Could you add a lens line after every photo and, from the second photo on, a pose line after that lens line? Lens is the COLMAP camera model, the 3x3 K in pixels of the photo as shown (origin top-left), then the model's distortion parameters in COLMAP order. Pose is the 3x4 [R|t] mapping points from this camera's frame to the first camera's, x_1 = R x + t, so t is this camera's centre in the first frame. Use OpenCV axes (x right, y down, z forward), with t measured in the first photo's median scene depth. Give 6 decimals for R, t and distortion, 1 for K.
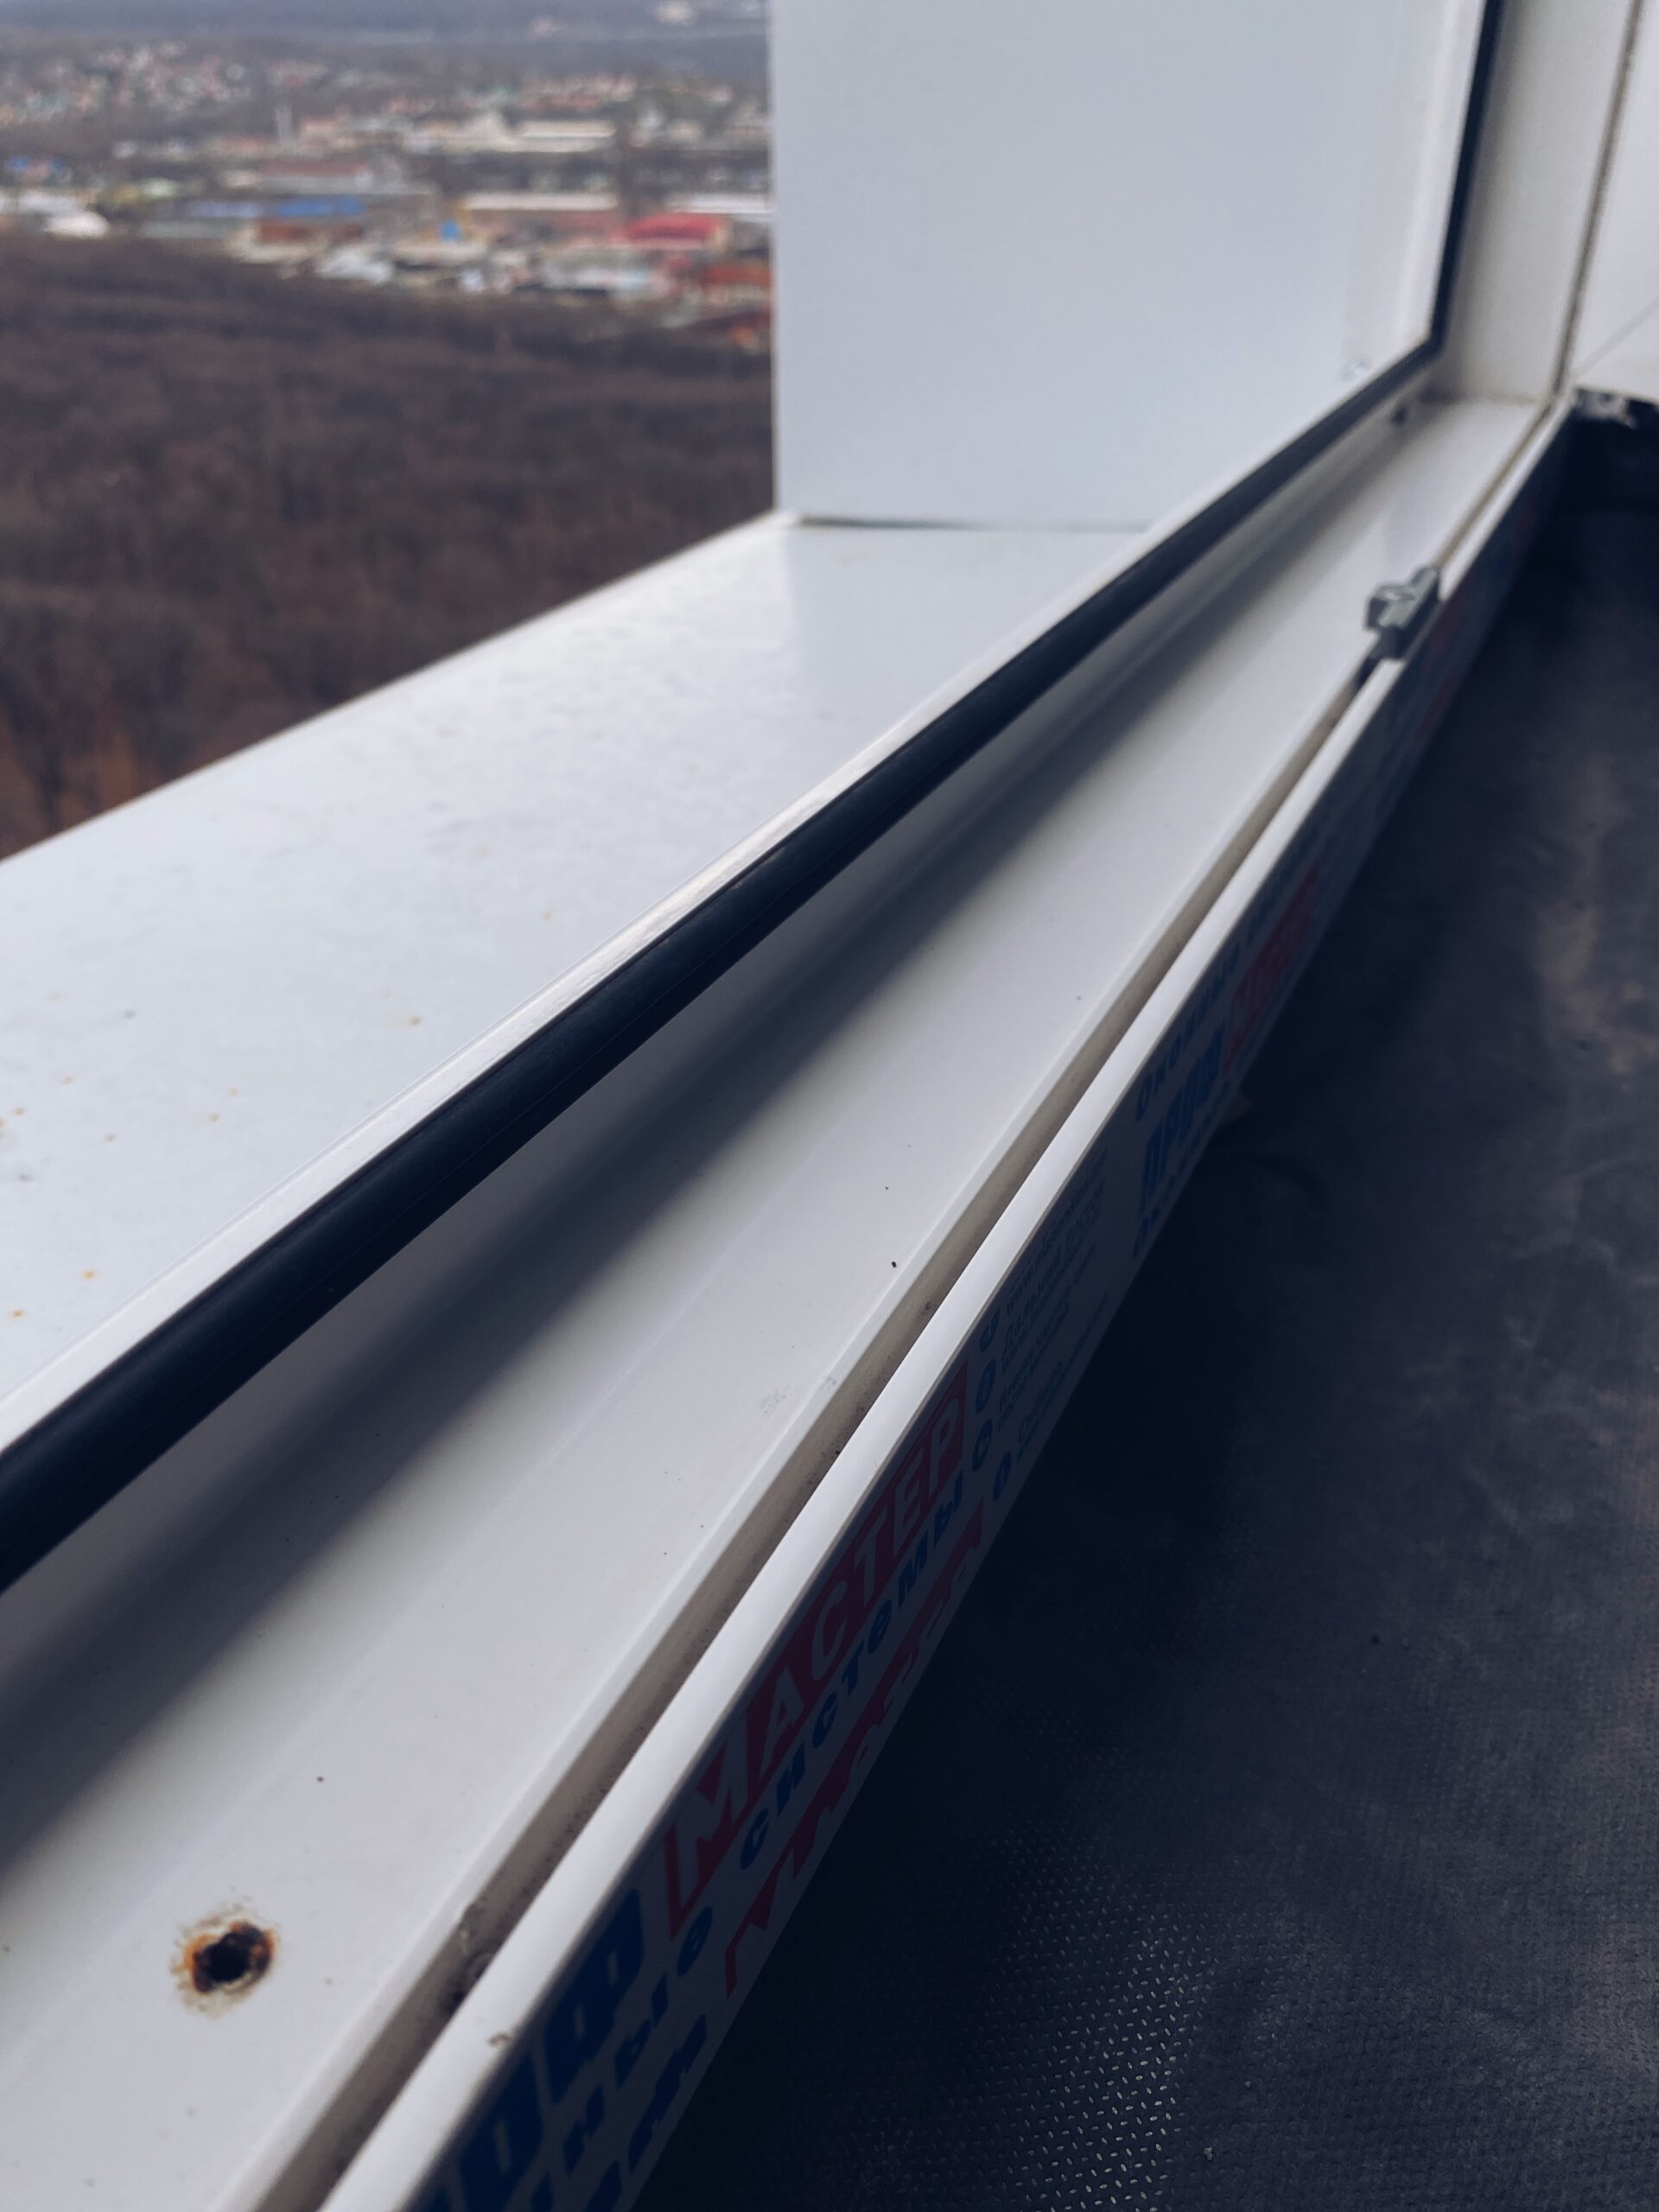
lens RADIAL K [[1788.1, 0, 829.5], [0, 1788.1, 1106.0], [0, 0, 1]] dist [0.061098, -0.111961]
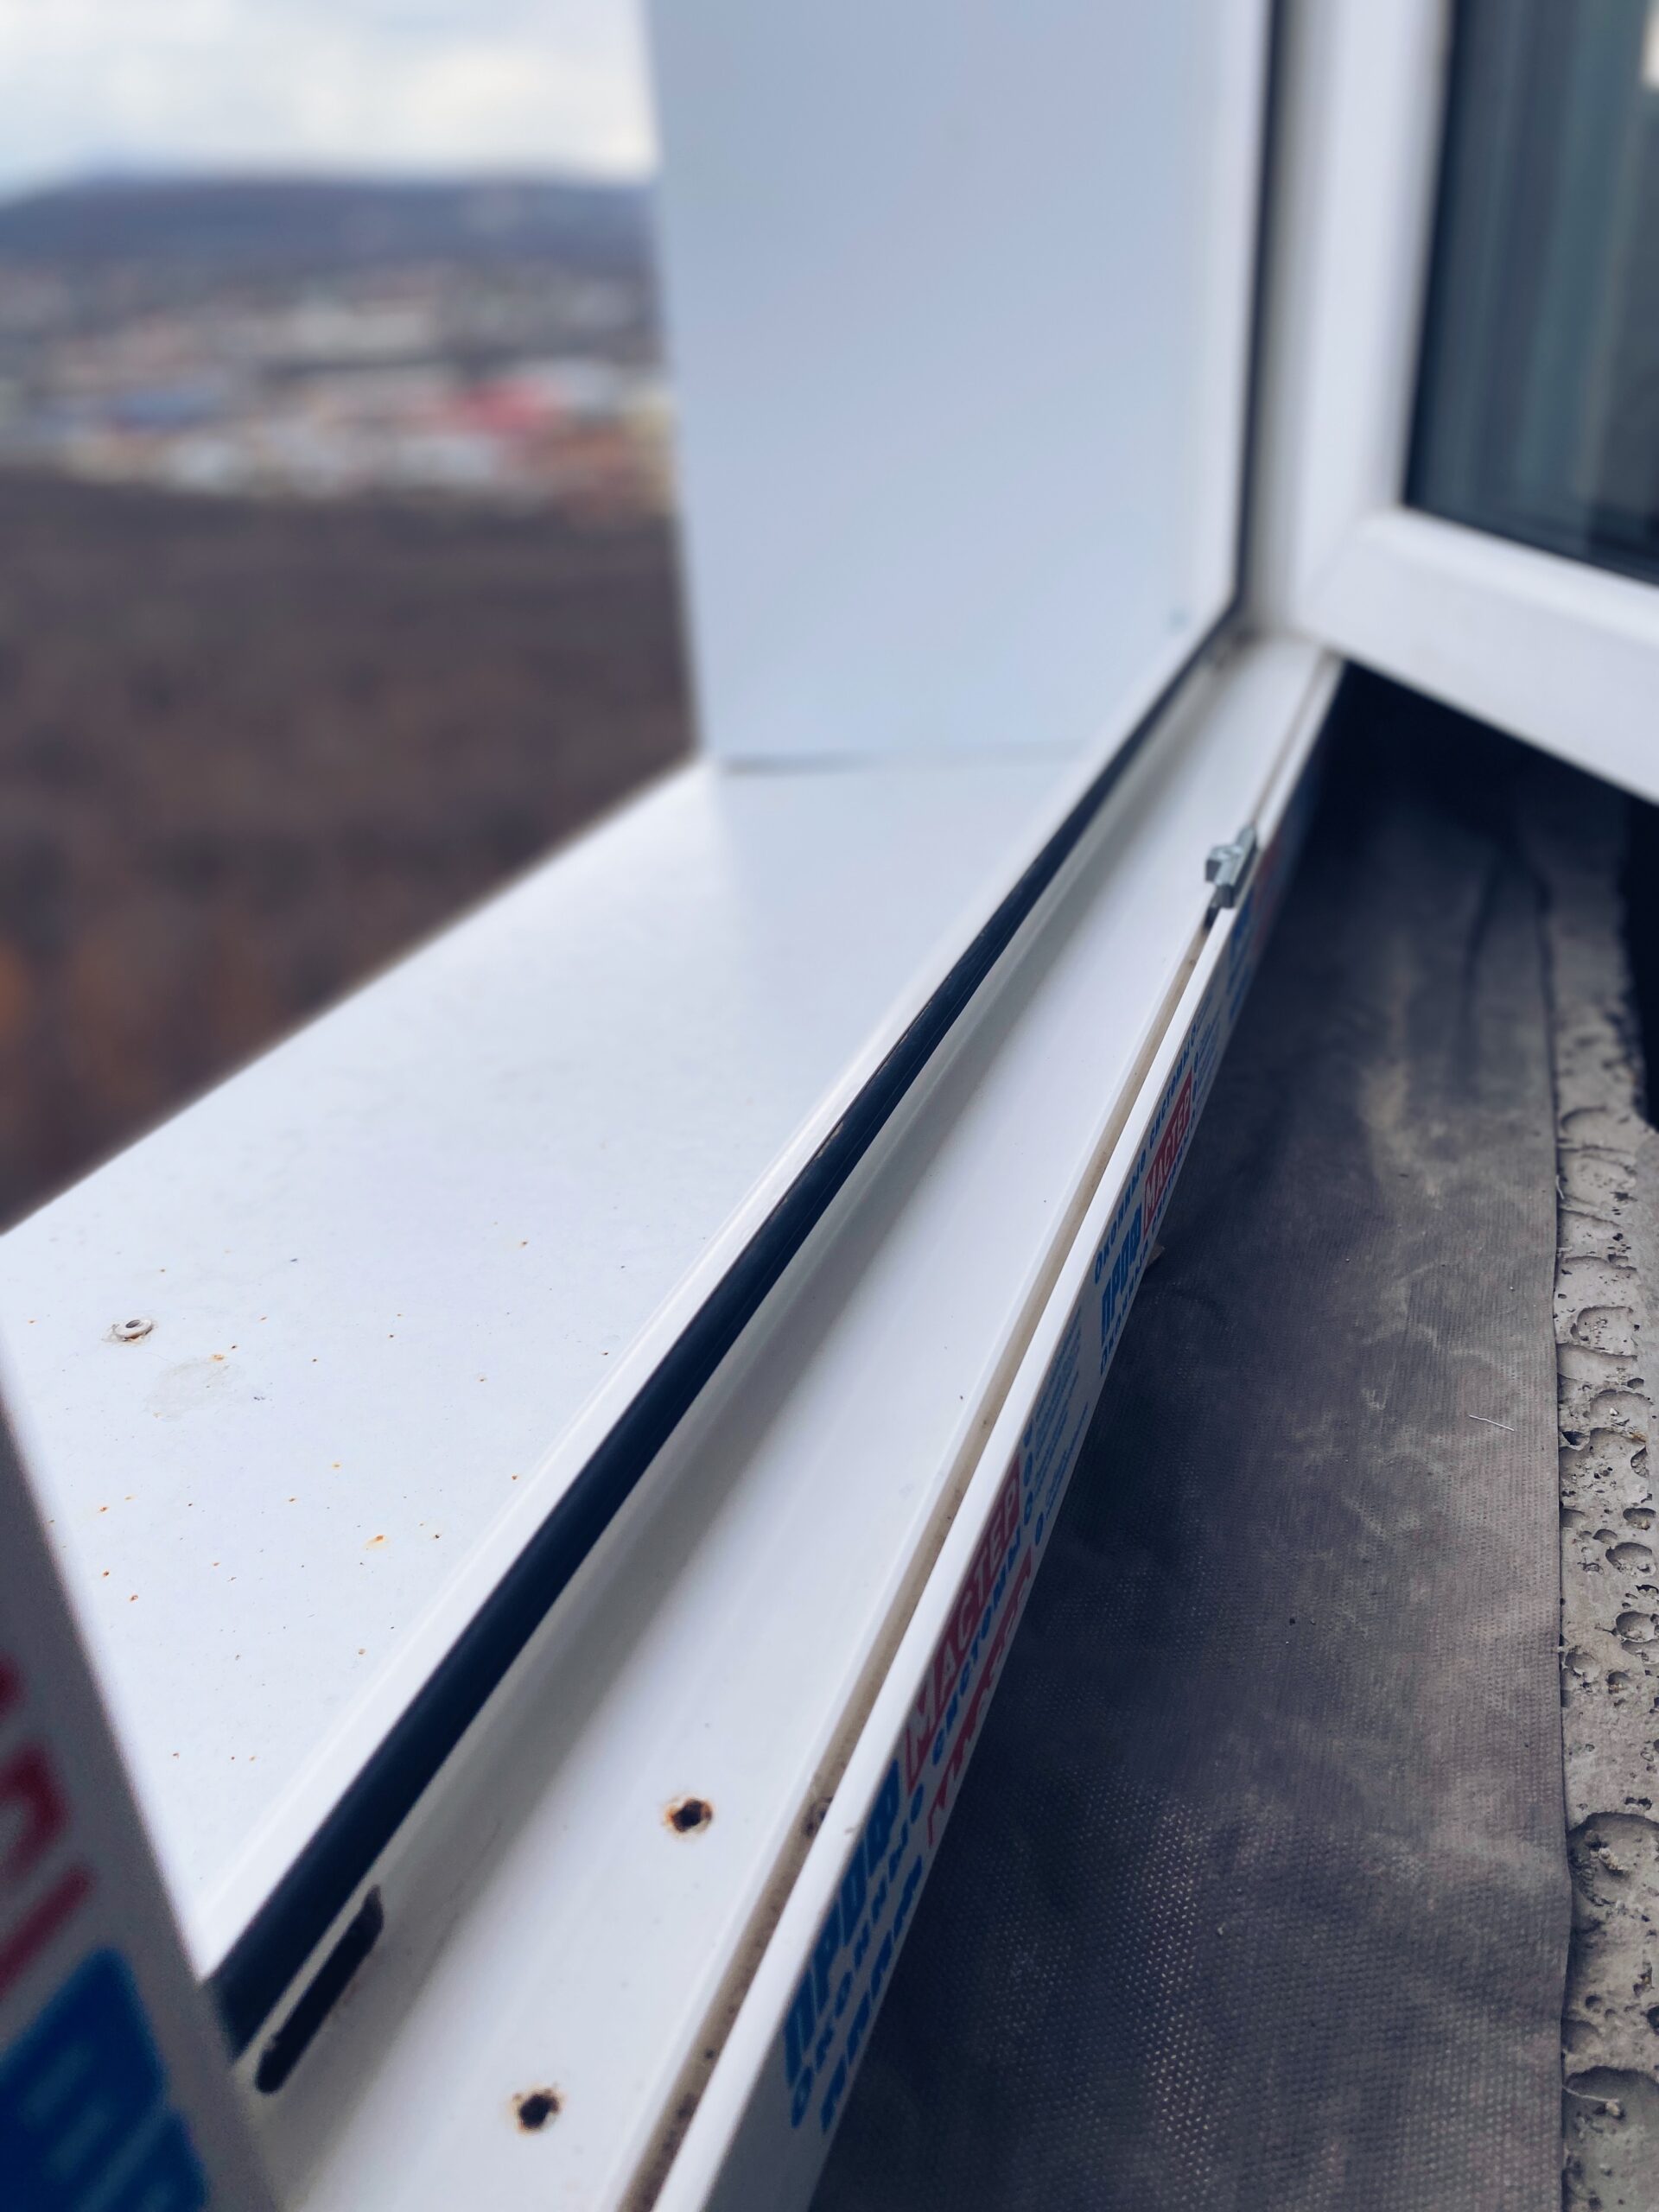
lens RADIAL K [[1759.6, 0, 829.5], [0, 1759.6, 1106.0], [0, 0, 1]] dist [0.131709, -0.317654]
pose [[0.993879, -0.093683, 0.058543, -0.139893], [0.097599, 0.992896, -0.068054, -0.069276], [-0.051752, 0.073351, 0.995963, -0.543244]]
